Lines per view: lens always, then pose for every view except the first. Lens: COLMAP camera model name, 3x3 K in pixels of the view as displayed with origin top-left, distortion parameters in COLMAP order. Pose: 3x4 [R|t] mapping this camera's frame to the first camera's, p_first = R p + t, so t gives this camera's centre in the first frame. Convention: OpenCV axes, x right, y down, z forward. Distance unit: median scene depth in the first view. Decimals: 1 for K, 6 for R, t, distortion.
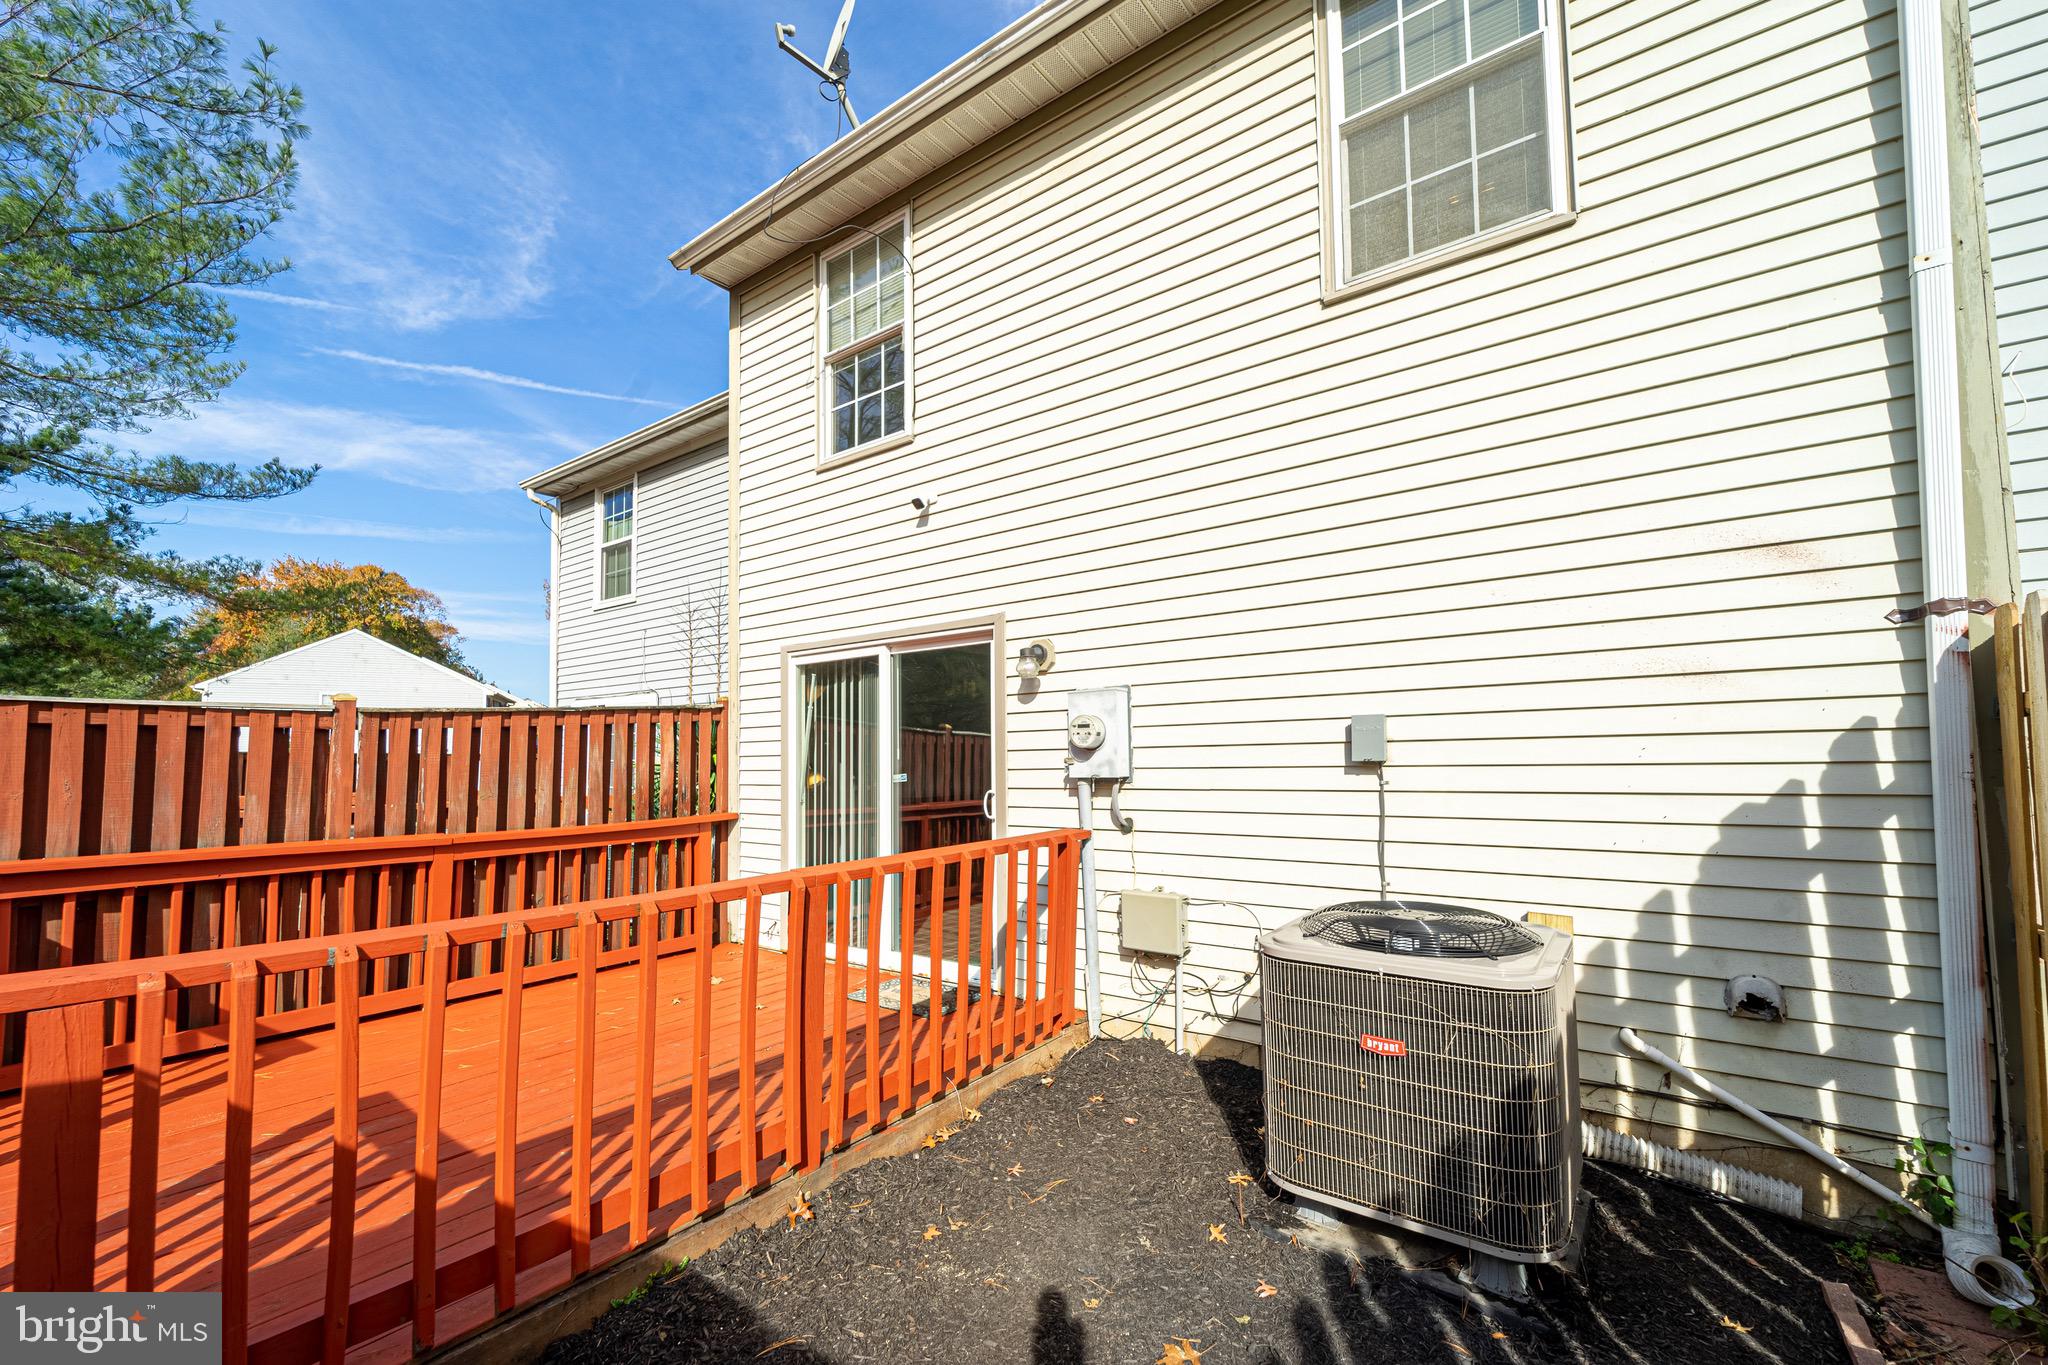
lens RADIAL K [[825.7, 0, 1013.3], [0, 825.7, 673.4], [0, 0, 1]] dist [0.000665, -0.003013]
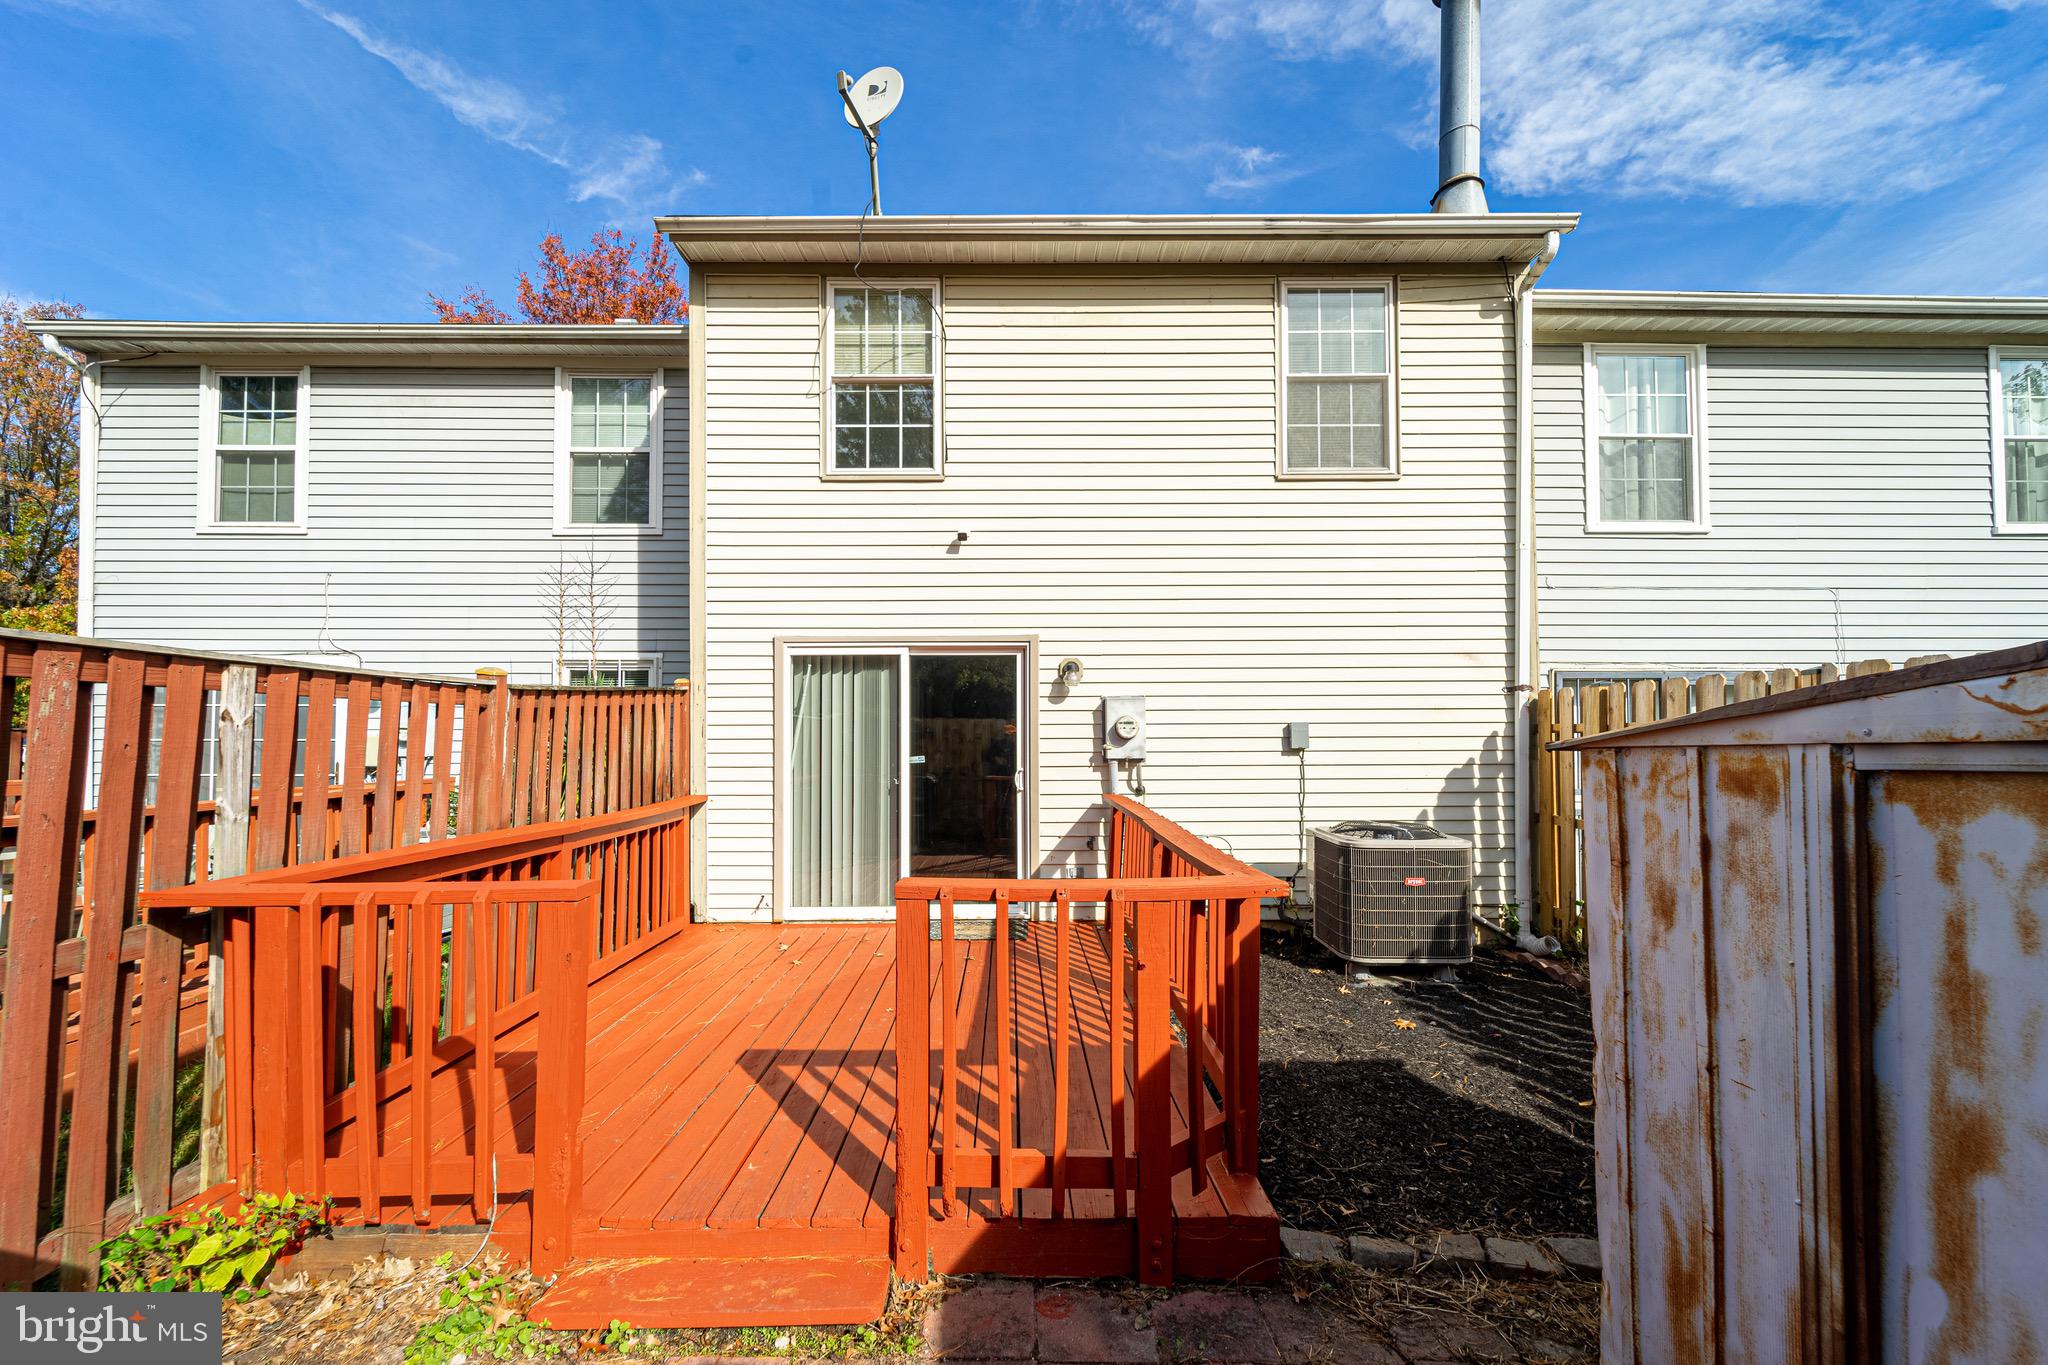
lens RADIAL K [[824.5, 0, 1015.6], [0, 824.5, 661.5], [0, 0, 1]] dist [-0.001400, -0.001103]
pose [[0.798885, 0.067301, 0.597707, -0.937317], [-0.070905, 0.997329, -0.017528, -0.004874], [-0.597290, -0.028378, 0.801523, -0.044758]]
